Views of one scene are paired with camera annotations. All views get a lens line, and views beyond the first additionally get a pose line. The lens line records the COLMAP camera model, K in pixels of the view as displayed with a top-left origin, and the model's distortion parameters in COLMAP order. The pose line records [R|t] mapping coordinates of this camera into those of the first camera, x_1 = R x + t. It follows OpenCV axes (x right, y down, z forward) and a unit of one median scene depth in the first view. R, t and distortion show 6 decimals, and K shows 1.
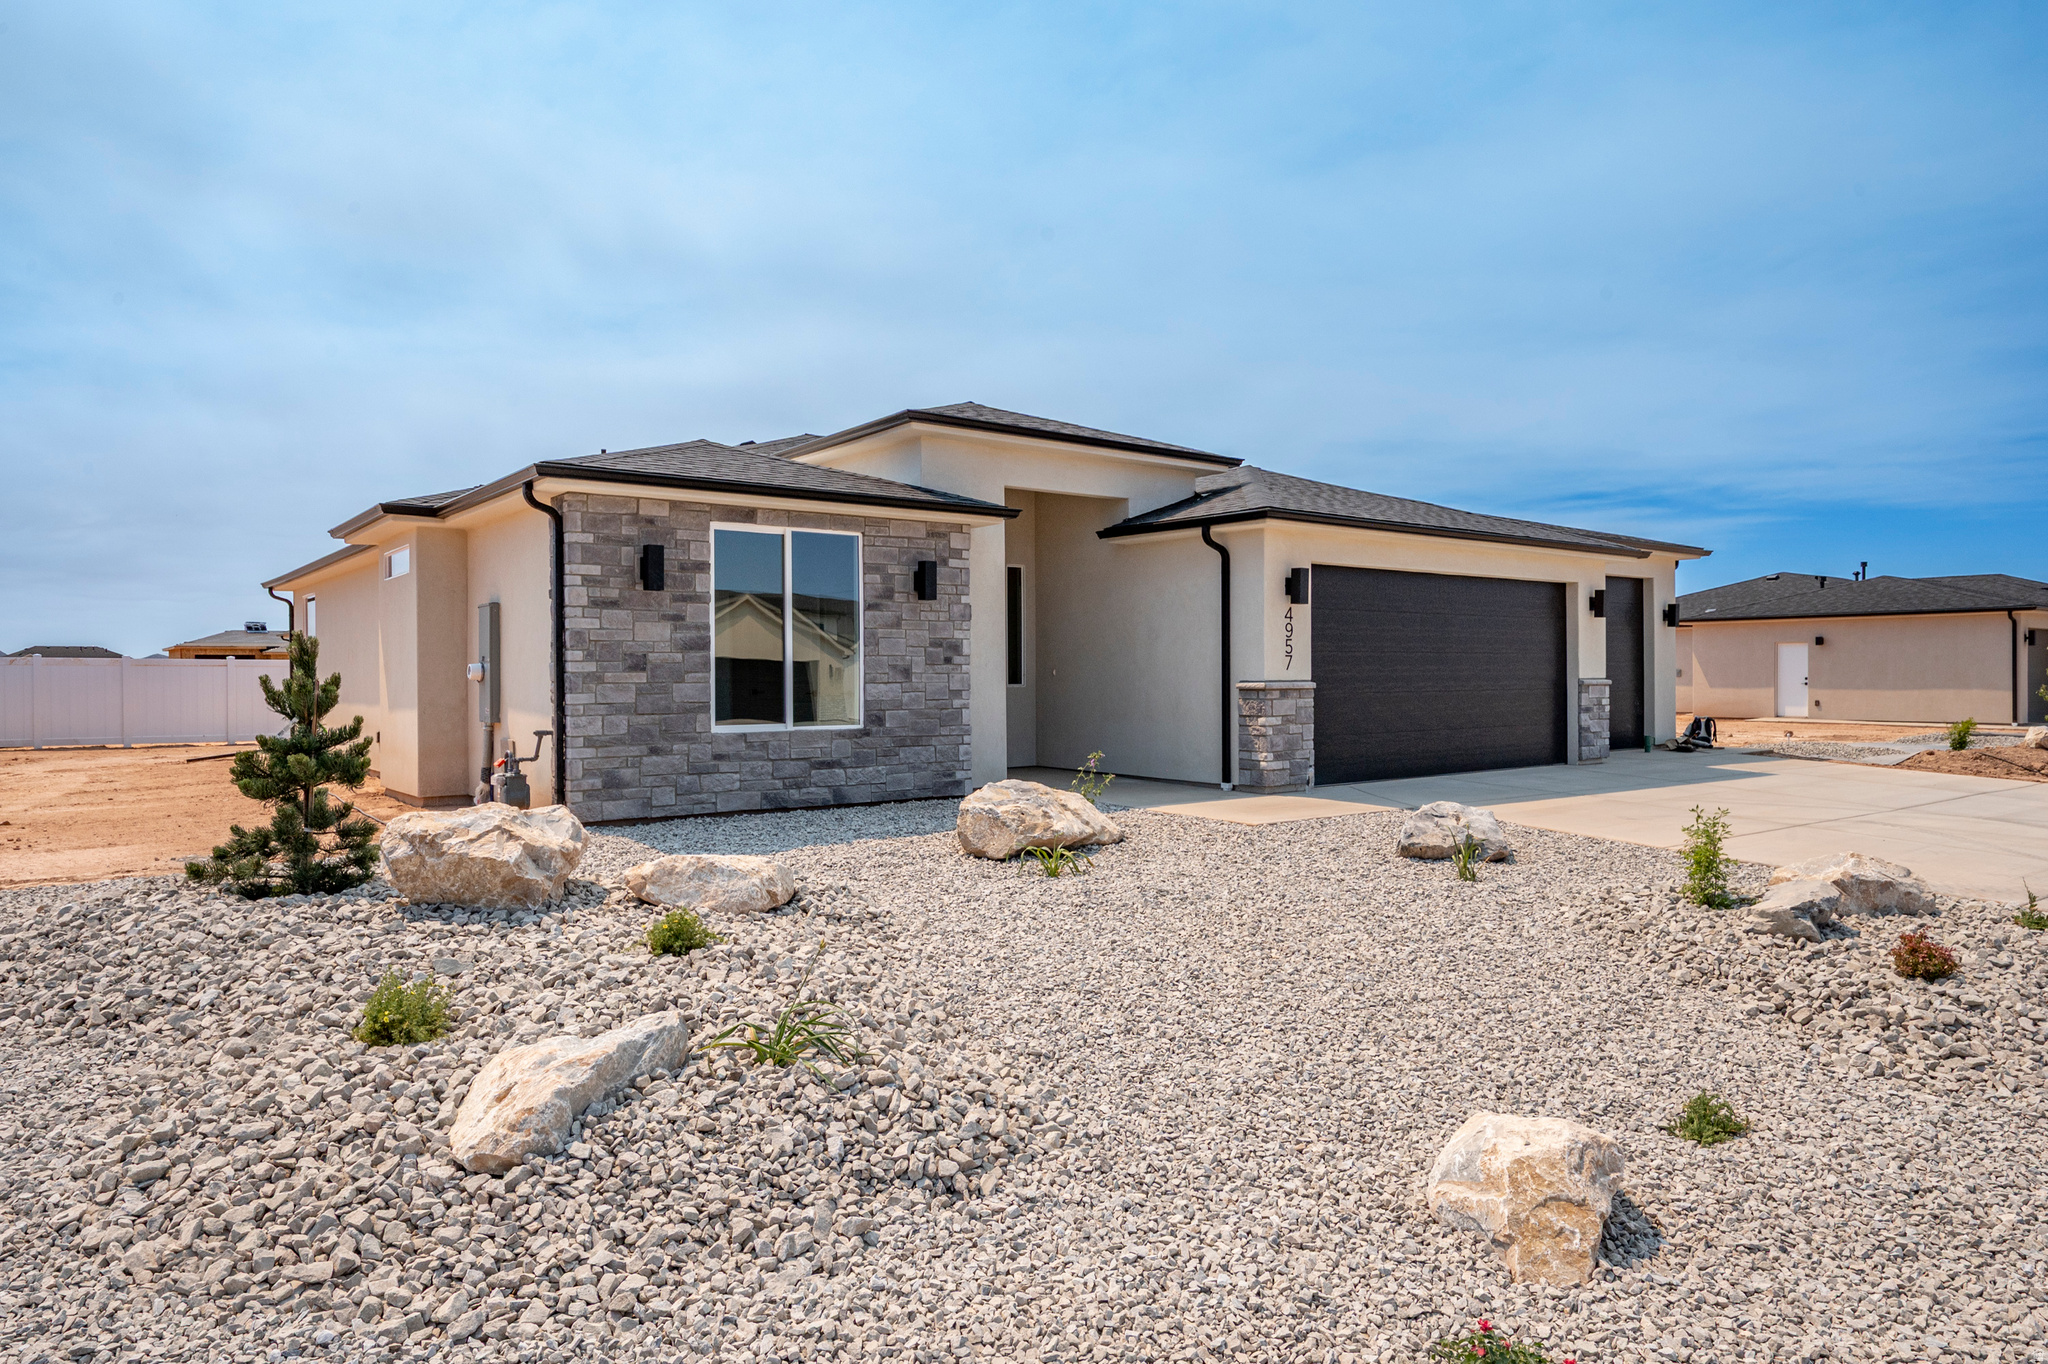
lens RADIAL K [[1256.1, 0, 1018.3], [0, 1256.1, 690.1], [0, 0, 1]] dist [0.006937, -0.006807]
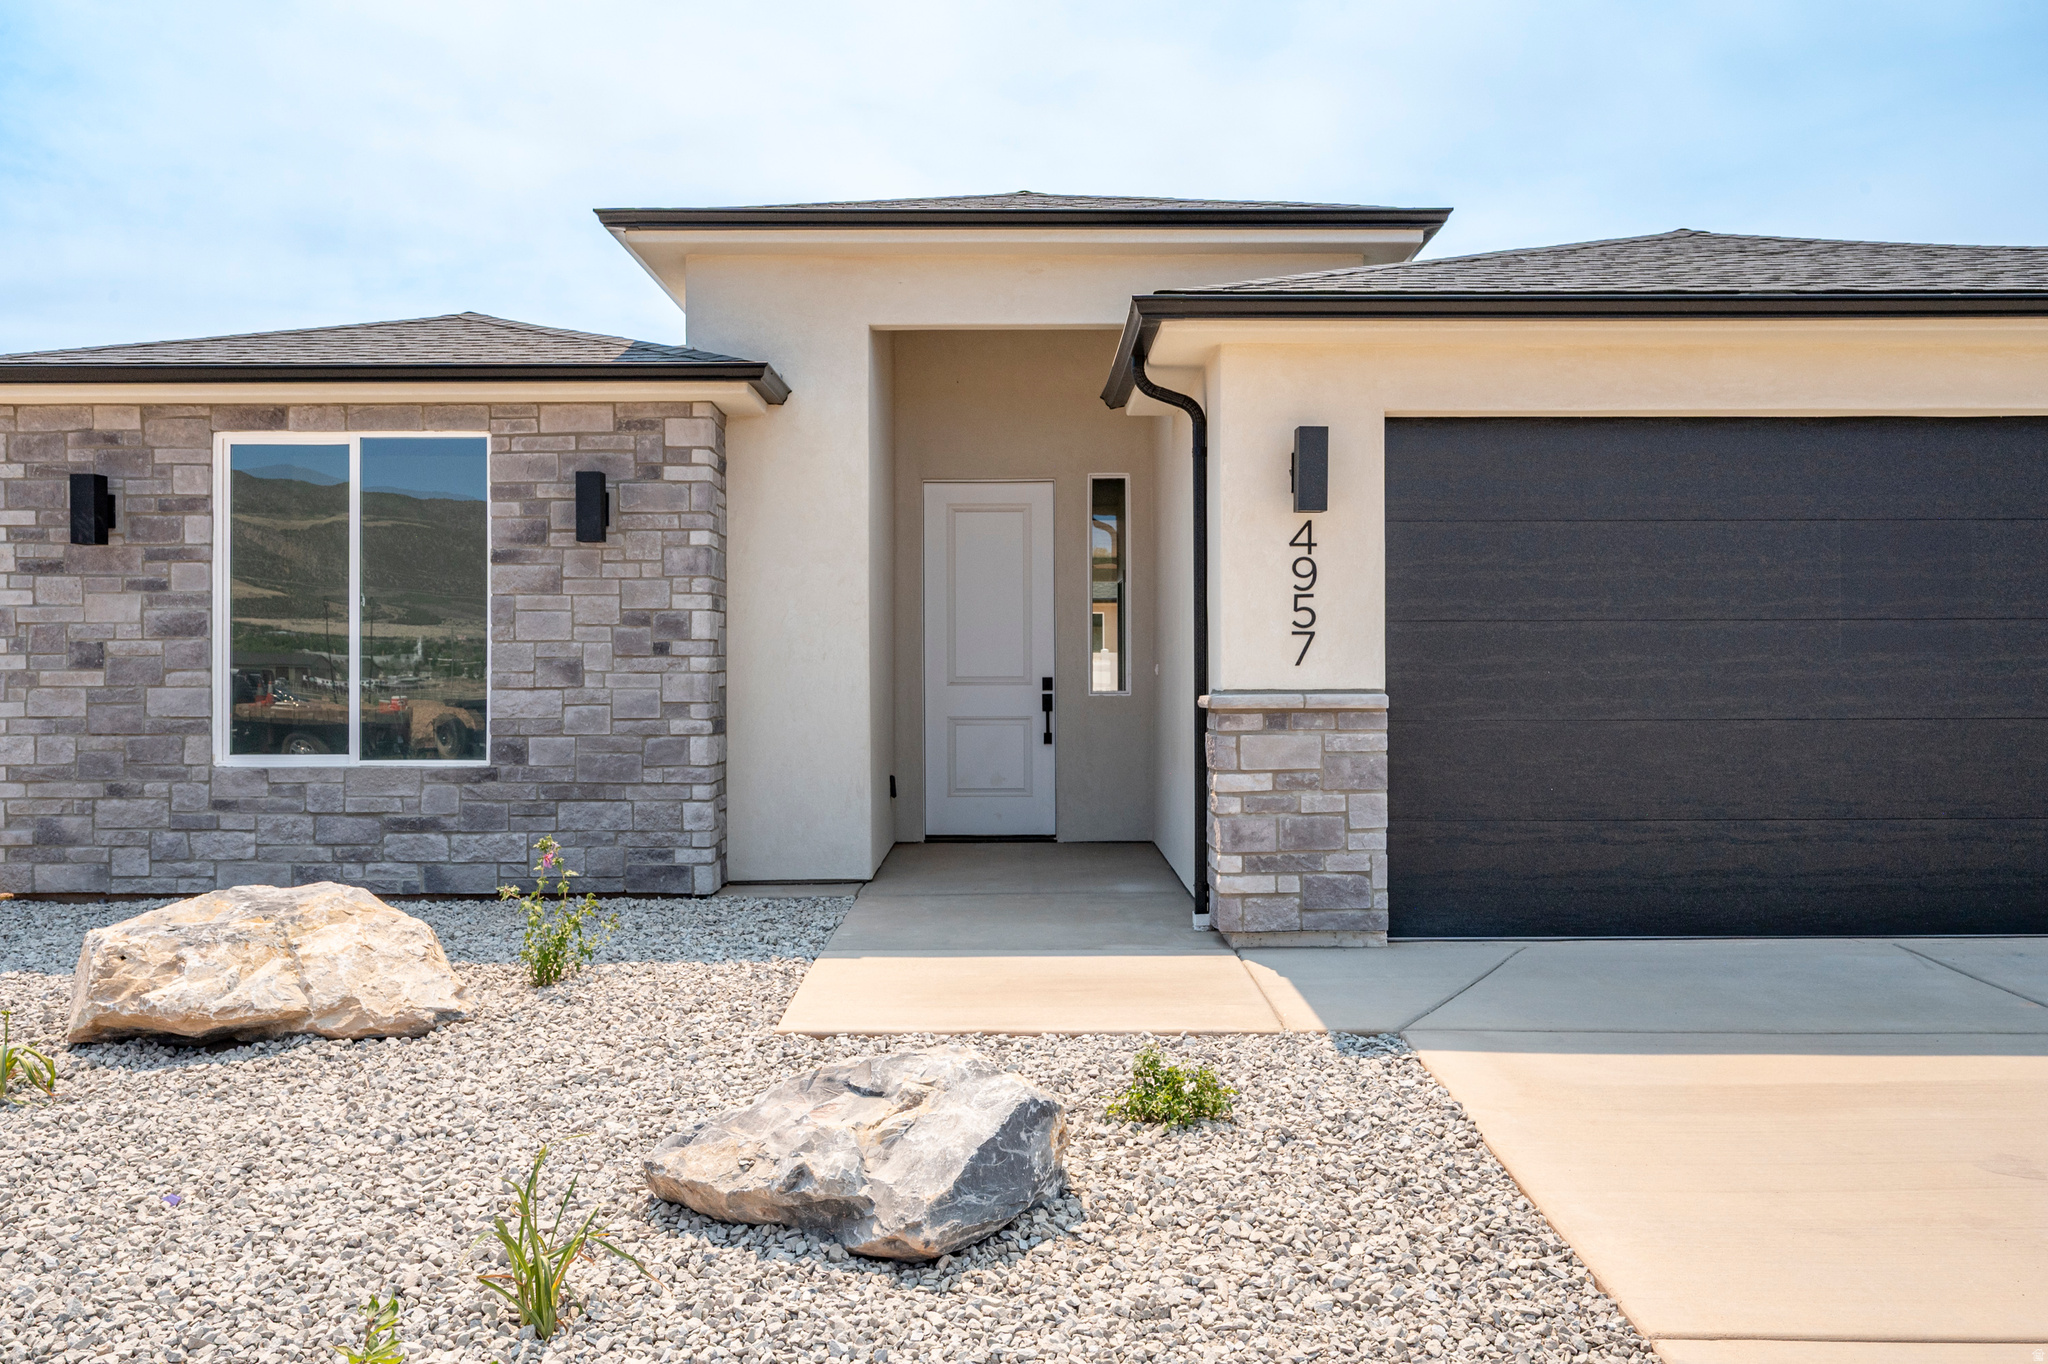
lens RADIAL K [[1618.4, 0, 1030.6], [0, 1618.4, 679.3], [0, 0, 1]] dist [-0.003167, 0.000053]
pose [[0.797267, 0.004749, -0.603608, 0.551039], [-0.008279, 0.999961, -0.003069, -0.010202], [0.603570, 0.007444, 0.797275, 0.574695]]
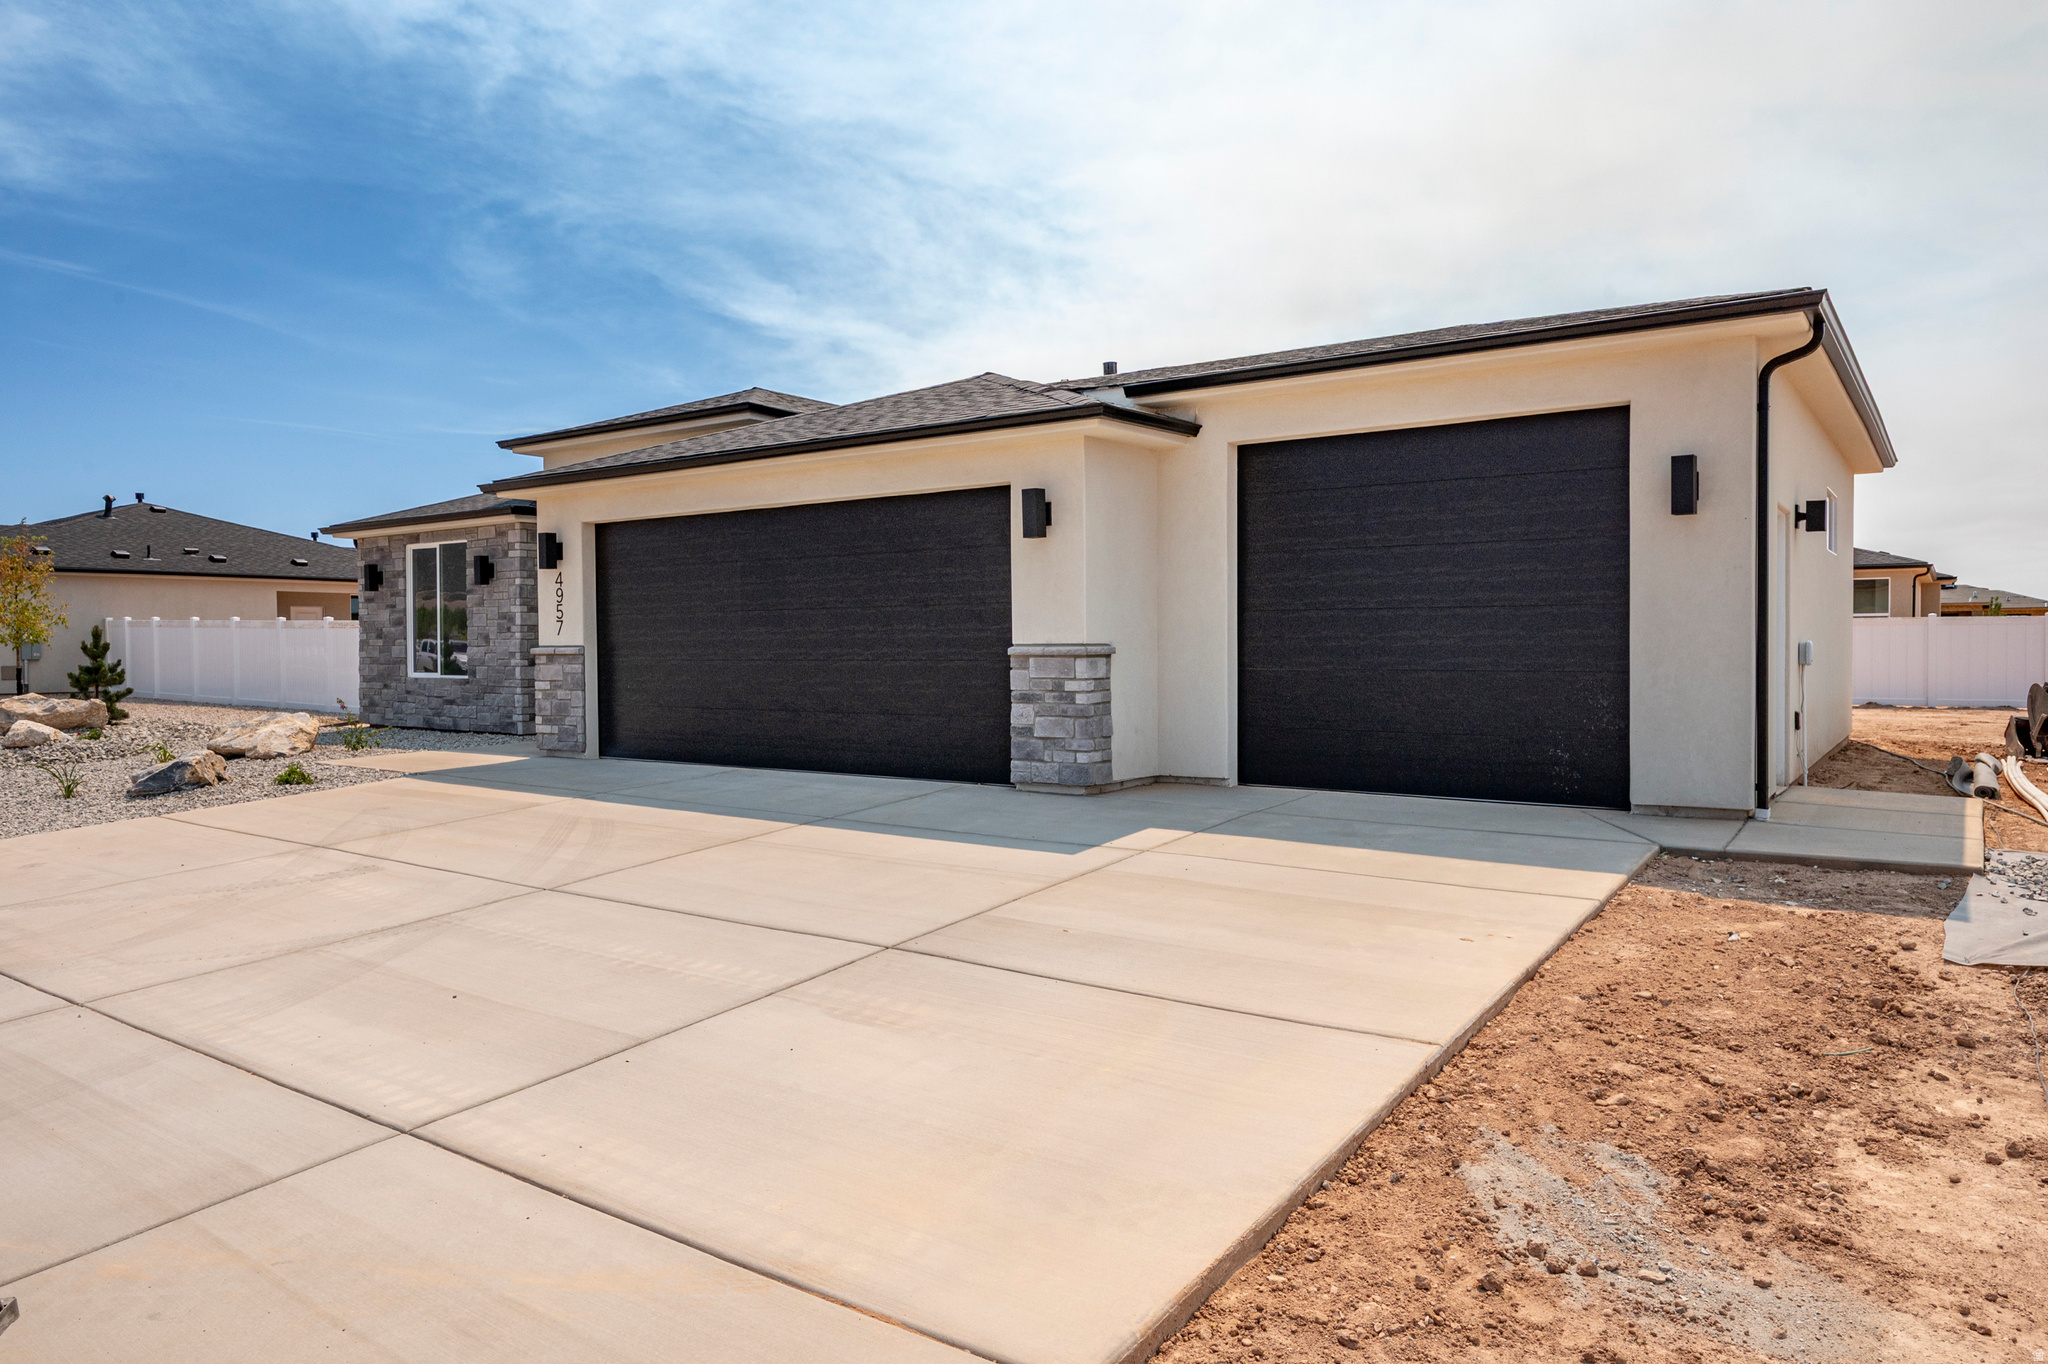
lens RADIAL K [[1290.5, 0, 1020.7], [0, 1290.5, 686.1], [0, 0, 1]] dist [0.001107, 0.000342]
pose [[0.298846, 0.033119, -0.953726, 1.500074], [-0.008700, 0.999451, 0.031981, -0.013221], [0.954262, -0.001260, 0.298970, 1.203744]]
